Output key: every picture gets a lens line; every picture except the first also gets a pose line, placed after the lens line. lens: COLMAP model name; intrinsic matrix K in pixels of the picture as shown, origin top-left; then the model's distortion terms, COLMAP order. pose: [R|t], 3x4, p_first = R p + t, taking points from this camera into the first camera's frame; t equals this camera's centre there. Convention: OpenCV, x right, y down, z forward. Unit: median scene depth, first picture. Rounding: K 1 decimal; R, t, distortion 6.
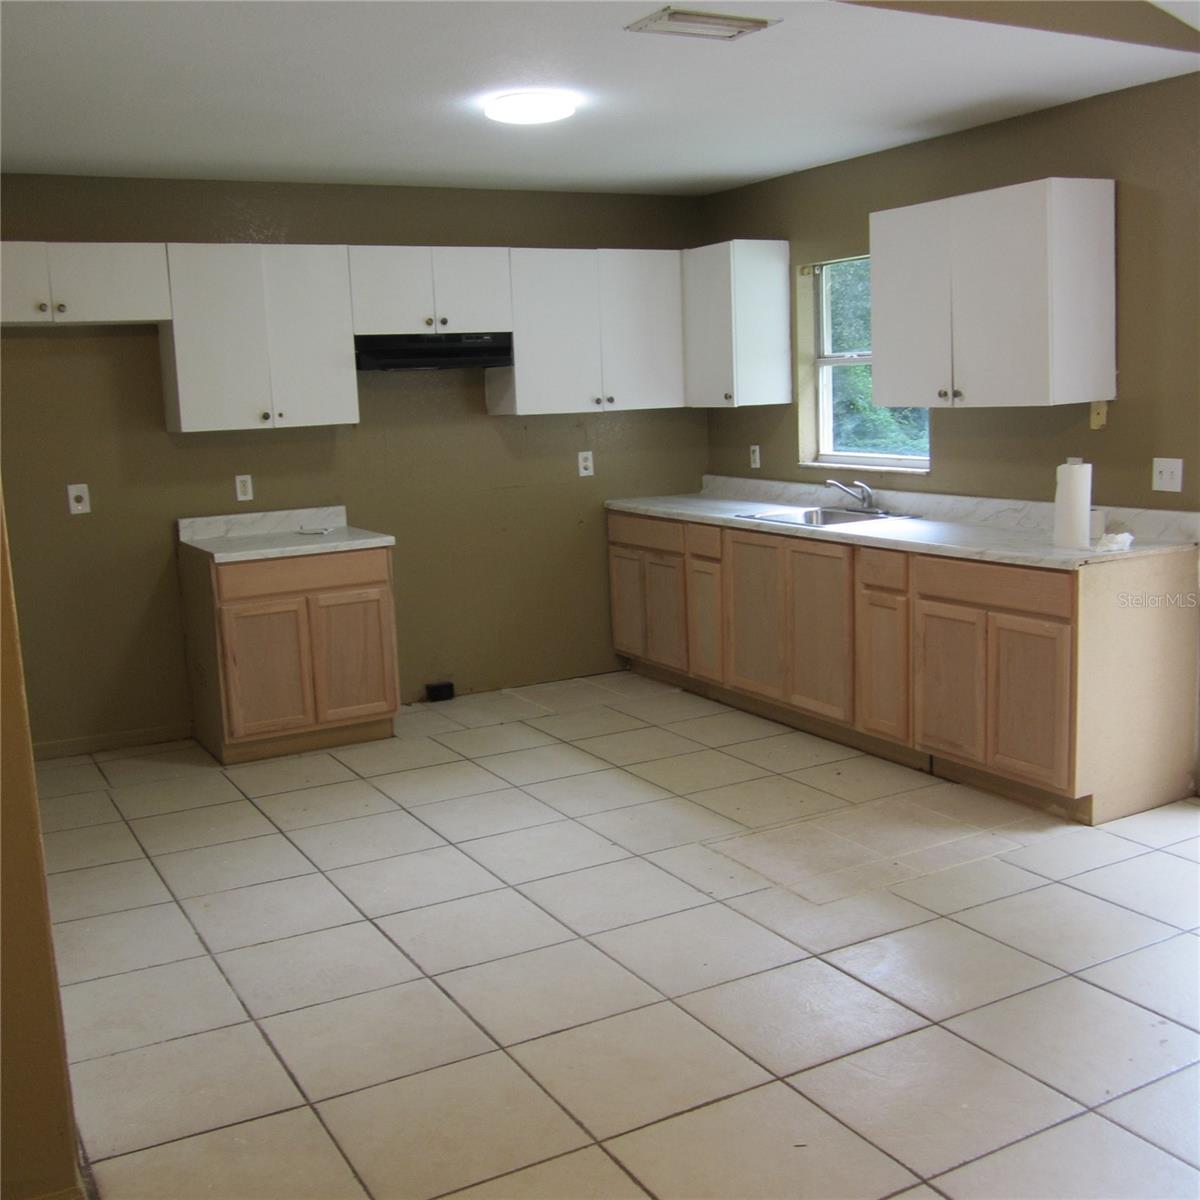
lens RADIAL K [[1316.1, 0, 598.8], [0, 1316.1, 595.6], [0, 0, 1]] dist [-0.049722, 0.000000]
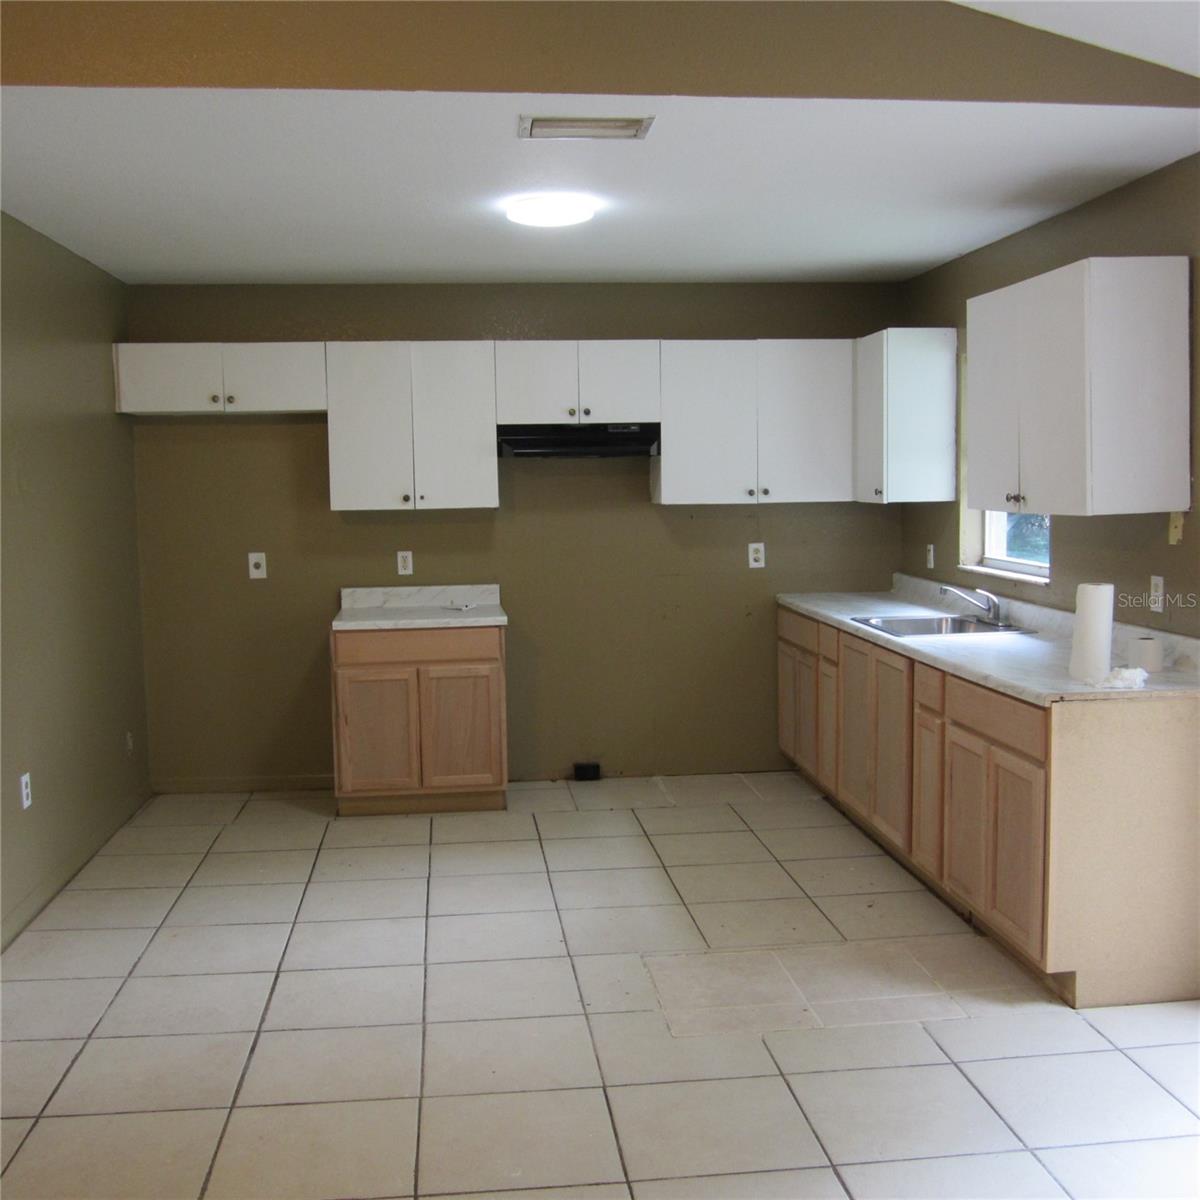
lens RADIAL K [[1316.1, 0, 598.3], [0, 1316.1, 599.1], [0, 0, 1]] dist [-0.049722, 0.000000]
pose [[0.922173, 0.059413, -0.382188, 0.315312], [-0.080153, 0.996036, -0.038560, -0.025073], [0.378382, 0.066192, 0.923280, 0.063325]]
